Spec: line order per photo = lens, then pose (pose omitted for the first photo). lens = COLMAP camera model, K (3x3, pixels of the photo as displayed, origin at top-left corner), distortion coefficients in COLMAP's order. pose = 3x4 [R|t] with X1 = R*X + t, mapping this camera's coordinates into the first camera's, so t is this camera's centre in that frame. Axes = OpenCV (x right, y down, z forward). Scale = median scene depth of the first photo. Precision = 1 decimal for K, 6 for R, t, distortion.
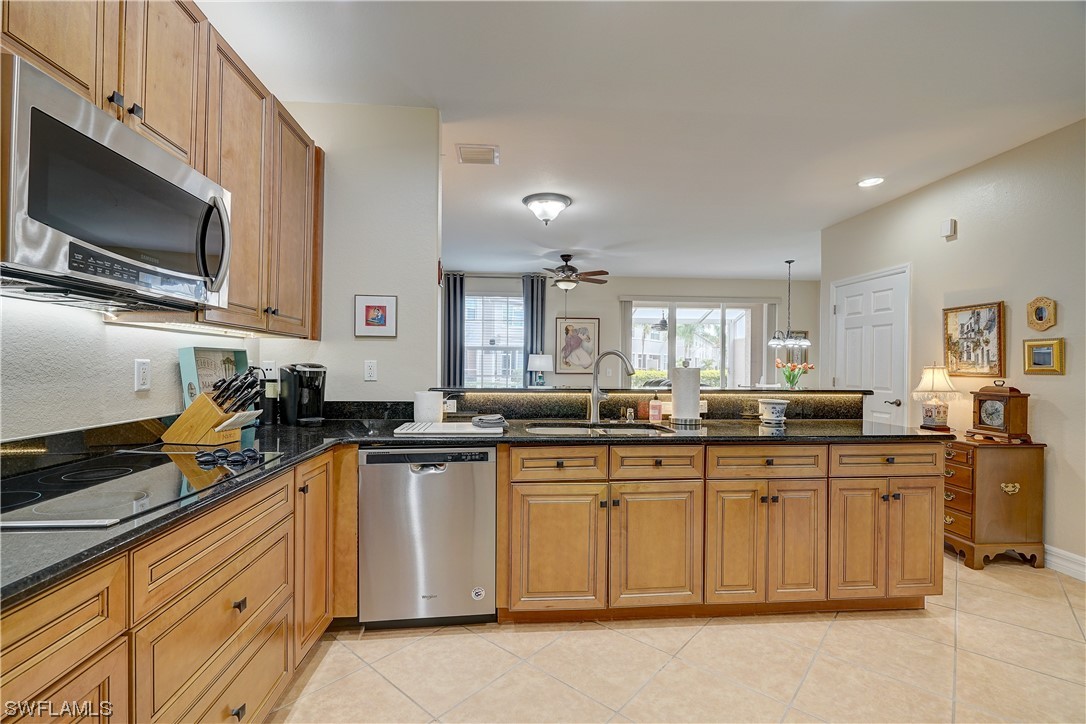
lens RADIAL K [[486.9, 0, 537.7], [0, 486.9, 365.5], [0, 0, 1]] dist [-0.003527, -0.000094]
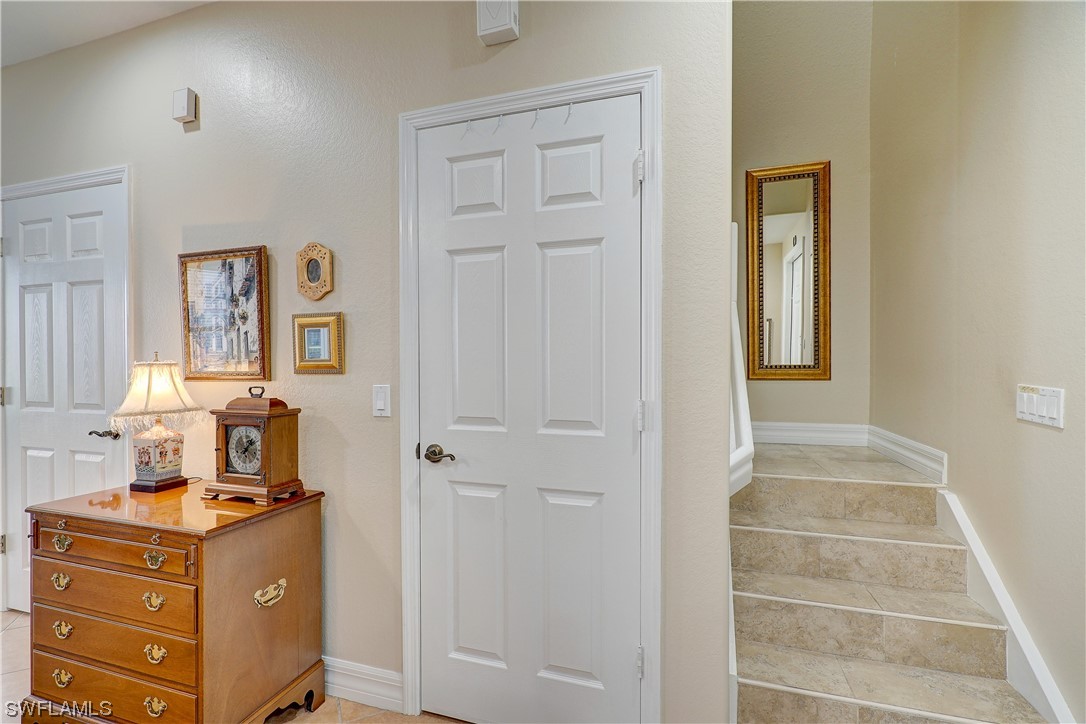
lens RADIAL K [[486.9, 0, 537.7], [0, 486.9, 365.5], [0, 0, 1]] dist [-0.003527, -0.000094]
pose [[0.378620, -0.018066, 0.925376, 0.555103], [0.009066, 0.999834, 0.015810, 0.001478], [-0.925508, 0.002403, 0.378721, 0.492434]]
